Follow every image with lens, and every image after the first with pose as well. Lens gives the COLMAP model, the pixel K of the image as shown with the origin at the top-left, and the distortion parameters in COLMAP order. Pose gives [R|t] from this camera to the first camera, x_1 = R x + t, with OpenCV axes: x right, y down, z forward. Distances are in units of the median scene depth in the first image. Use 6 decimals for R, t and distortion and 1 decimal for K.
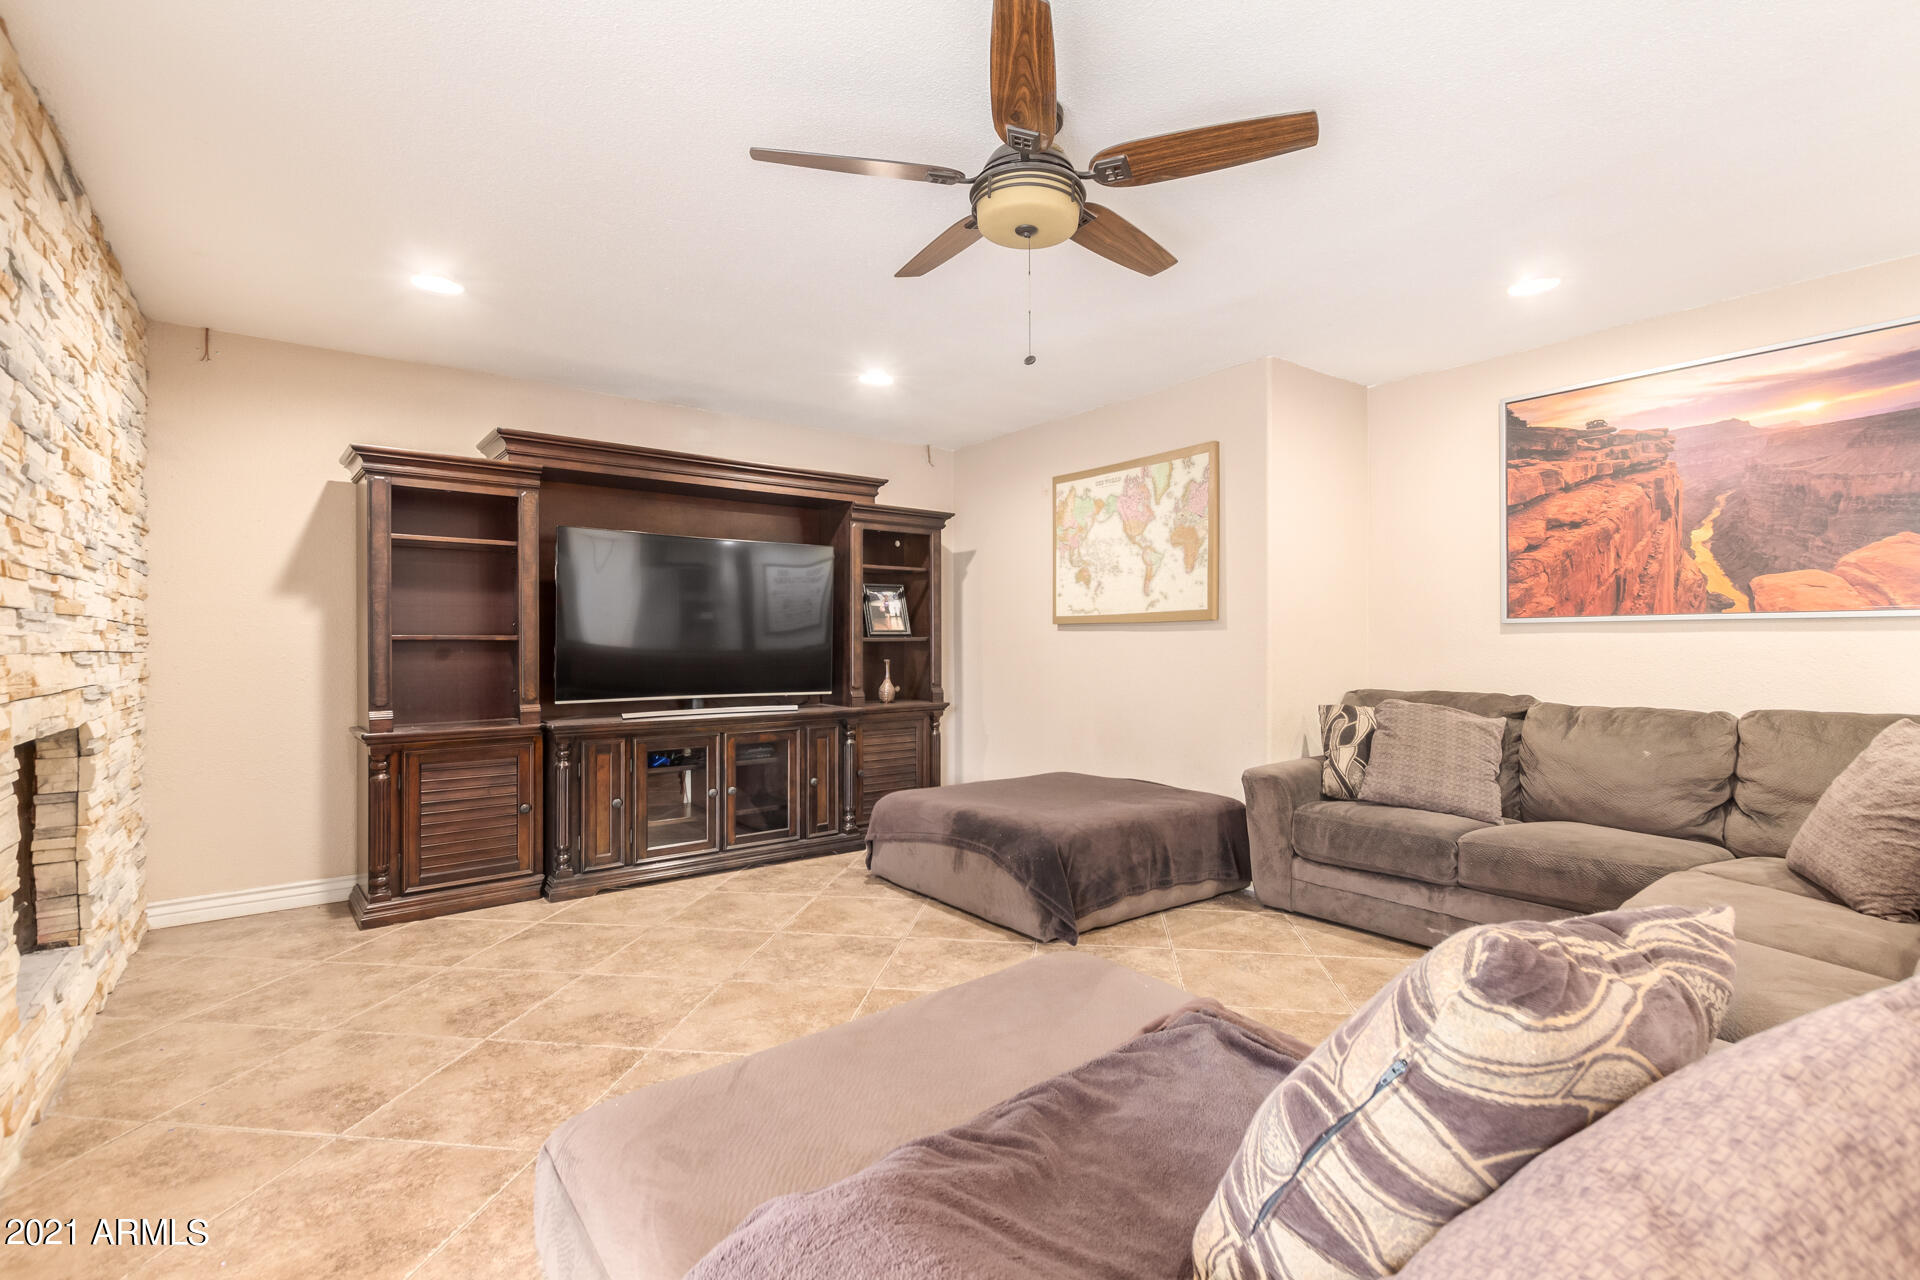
lens RADIAL K [[888.8, 0, 972.6], [0, 888.8, 644.8], [0, 0, 1]] dist [0.004693, 0.000372]
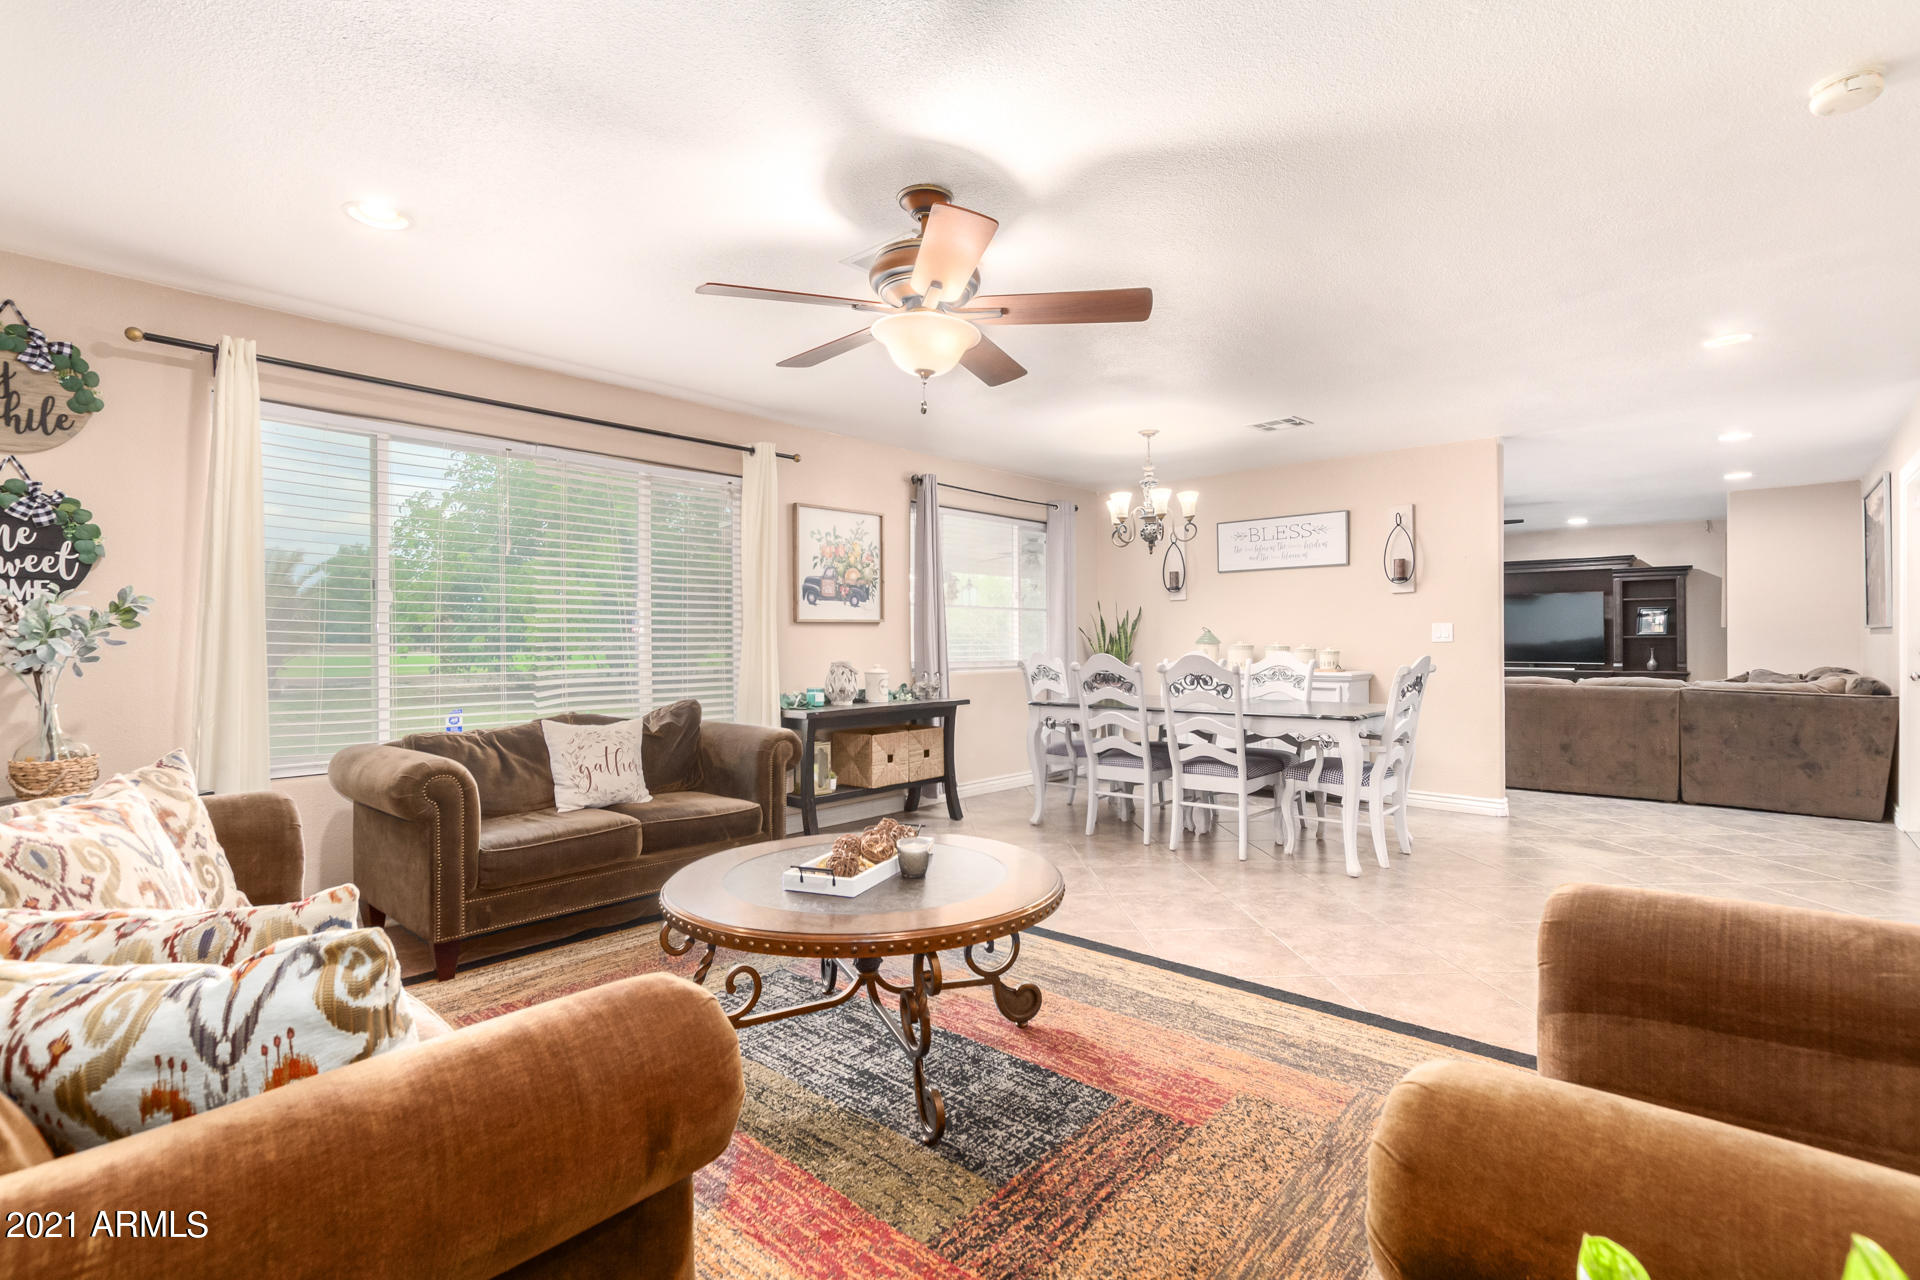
lens RADIAL K [[888.8, 0, 974.7], [0, 888.8, 637.1], [0, 0, 1]] dist [0.004693, 0.000372]
pose [[0.187003, -0.001787, -0.982358, 1.975422], [0.002702, 0.999995, -0.001305, -0.009038], [0.982356, -0.002410, 0.187007, -0.993130]]
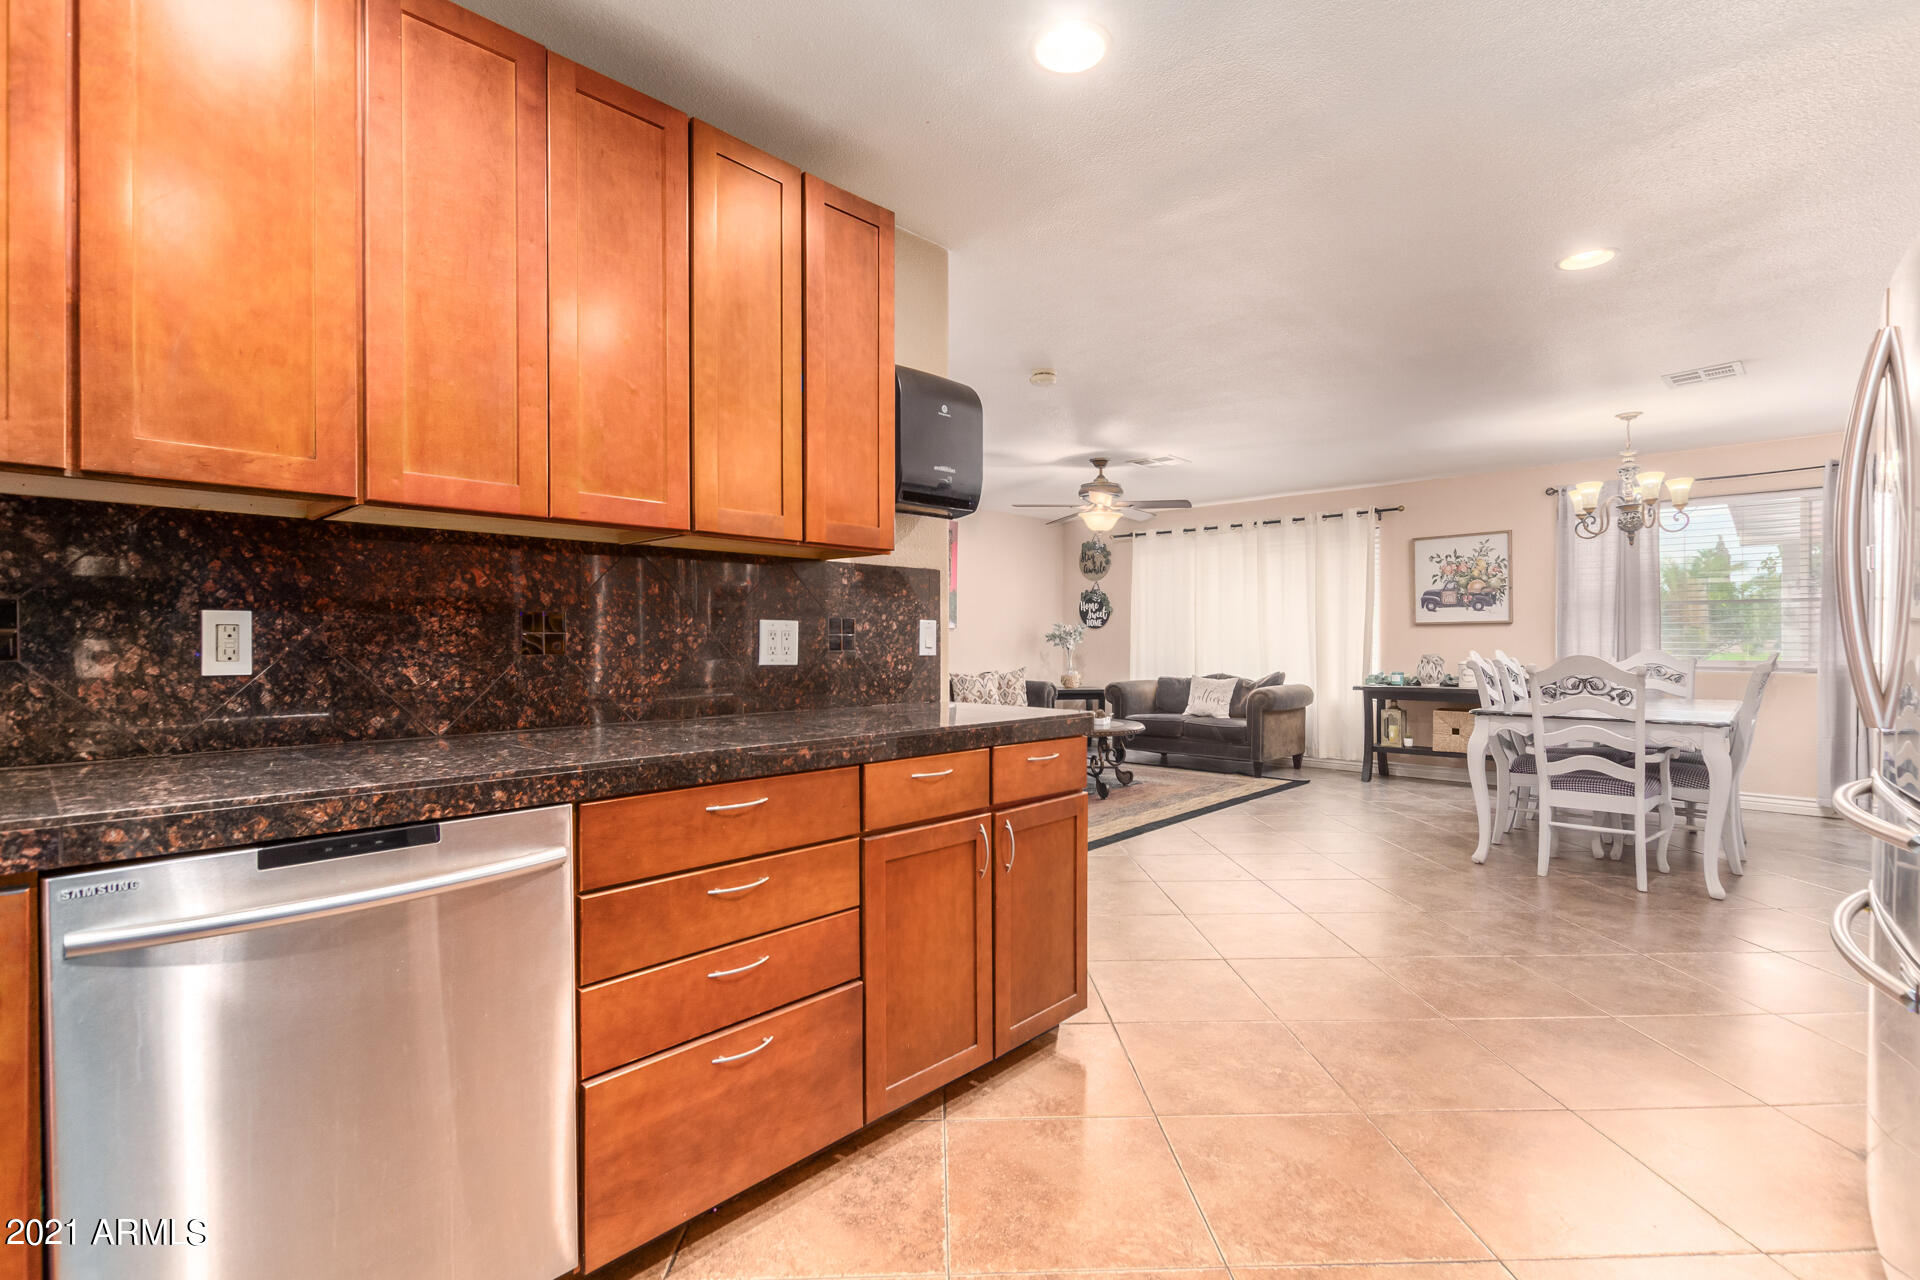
lens RADIAL K [[888.8, 0, 977.7], [0, 888.8, 651.0], [0, 0, 1]] dist [0.004693, 0.000372]
pose [[-0.986489, 0.005394, -0.163736, 1.811015], [0.003568, 0.999928, 0.011444, -0.004099], [0.163786, 0.010705, -0.986438, 0.631988]]
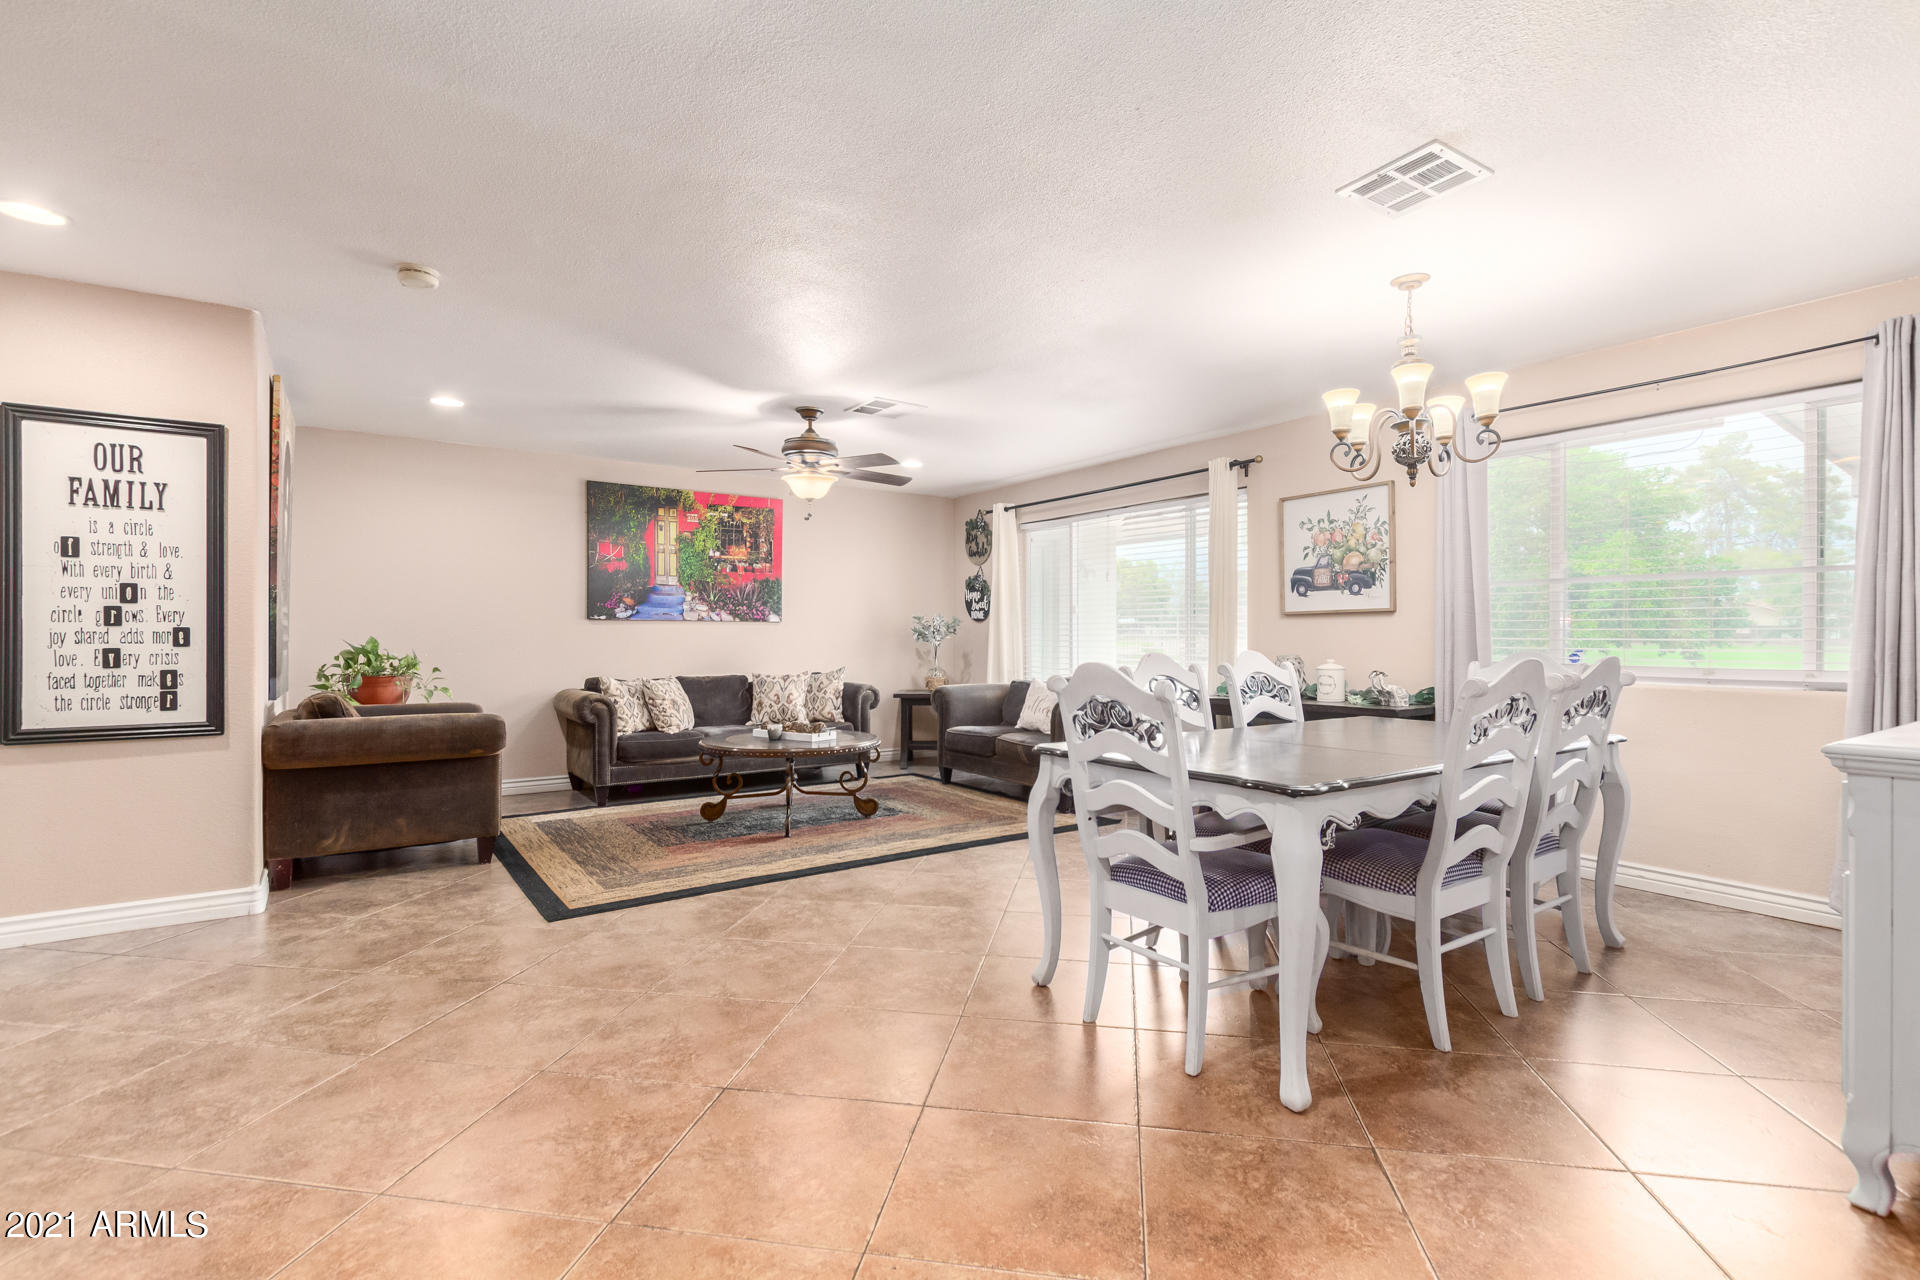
lens RADIAL K [[888.8, 0, 972.2], [0, 888.8, 637.0], [0, 0, 1]] dist [0.004693, 0.000372]
pose [[-0.998766, 0.003605, 0.049541, 1.041645], [0.003675, 0.999992, 0.001333, -0.003617], [-0.049536, 0.001513, -0.998771, 0.354828]]
